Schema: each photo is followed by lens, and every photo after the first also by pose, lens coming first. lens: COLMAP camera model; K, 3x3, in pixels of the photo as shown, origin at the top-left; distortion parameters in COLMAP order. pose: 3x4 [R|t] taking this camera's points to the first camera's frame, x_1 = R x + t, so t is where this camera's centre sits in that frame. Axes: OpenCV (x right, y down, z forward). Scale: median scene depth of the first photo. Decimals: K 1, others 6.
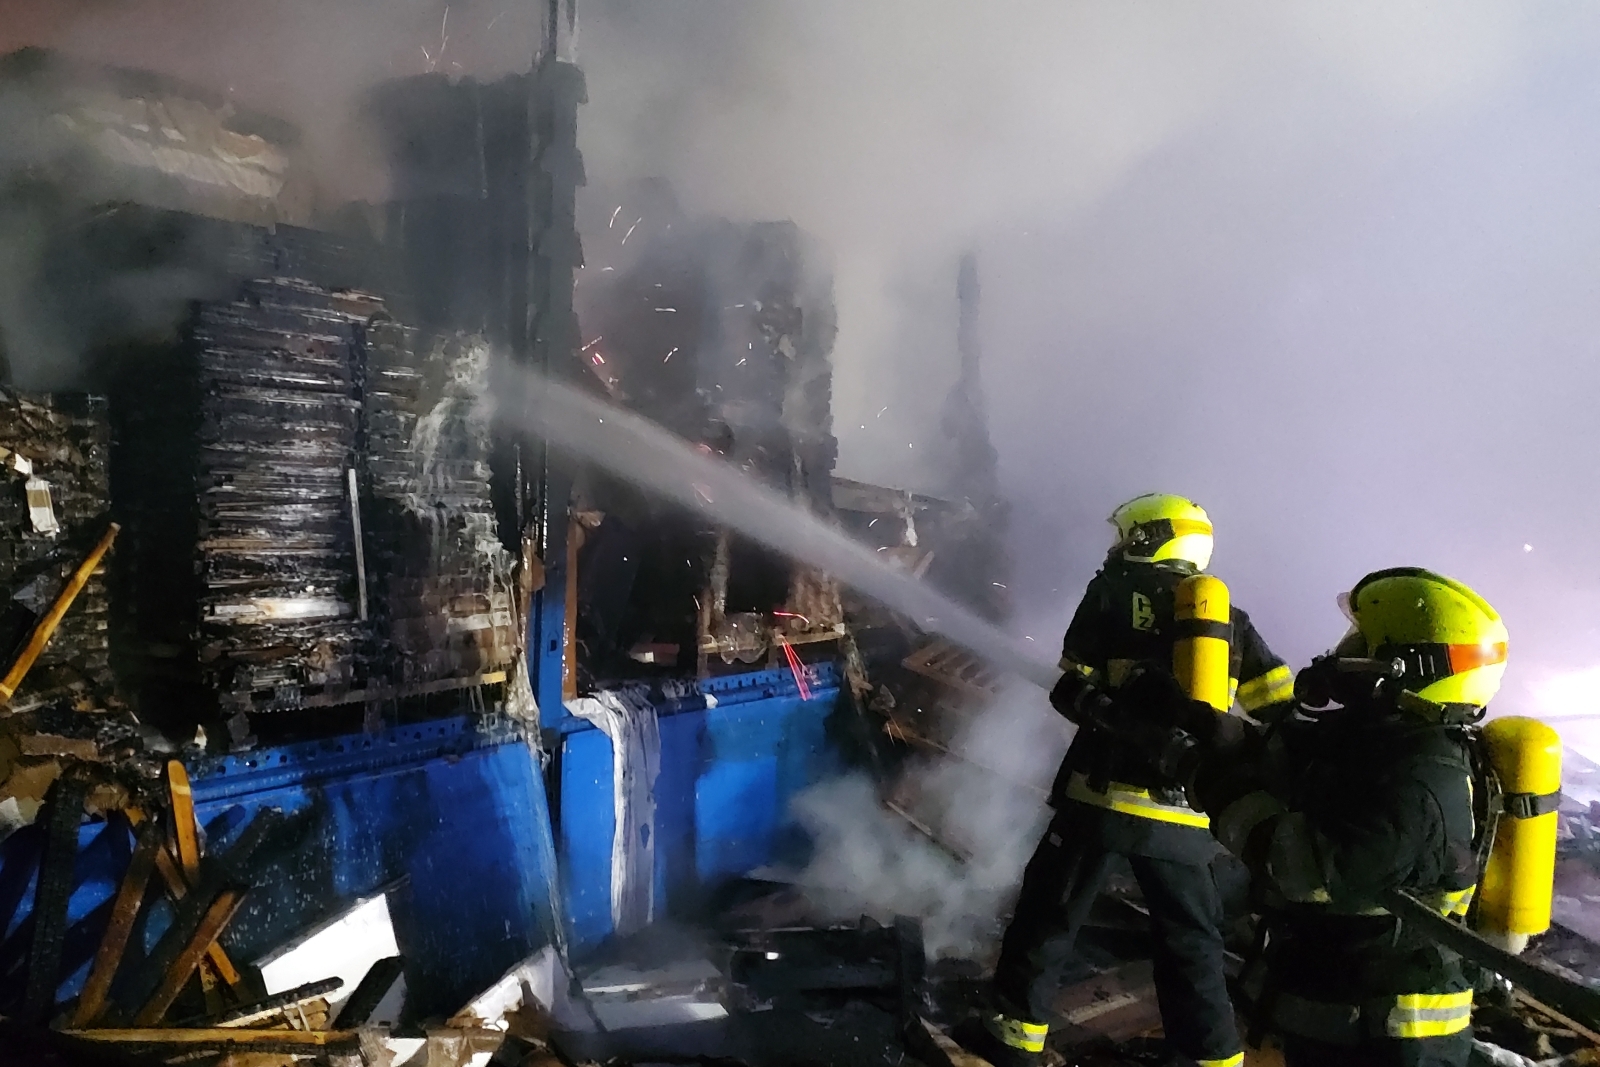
lens RADIAL K [[1237.3, 0, 801.2], [0, 1237.3, 526.8], [0, 0, 1]] dist [0.007789, 0.001925]
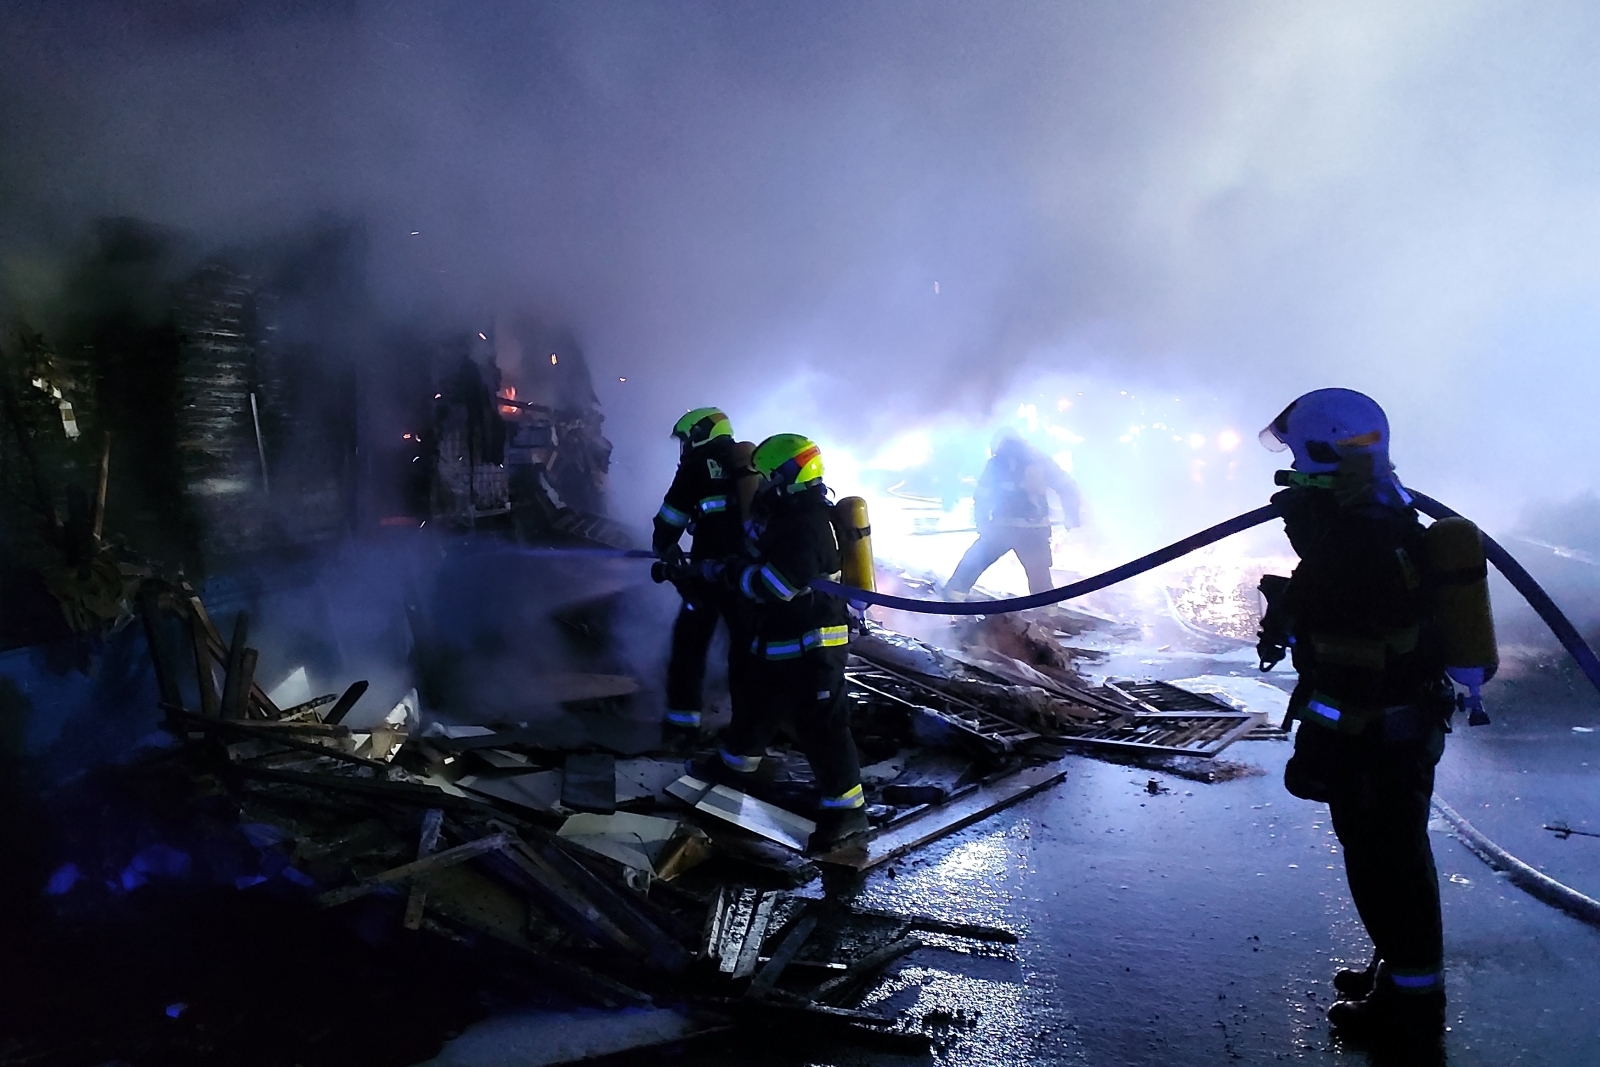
lens RADIAL K [[1237.3, 0, 798.8], [0, 1237.3, 533.8], [0, 0, 1]] dist [0.007789, 0.001925]
pose [[0.917844, -0.051036, 0.393647, -0.367823], [0.021275, 0.996600, 0.079604, 0.018358], [-0.396372, -0.064689, 0.915808, -0.671143]]
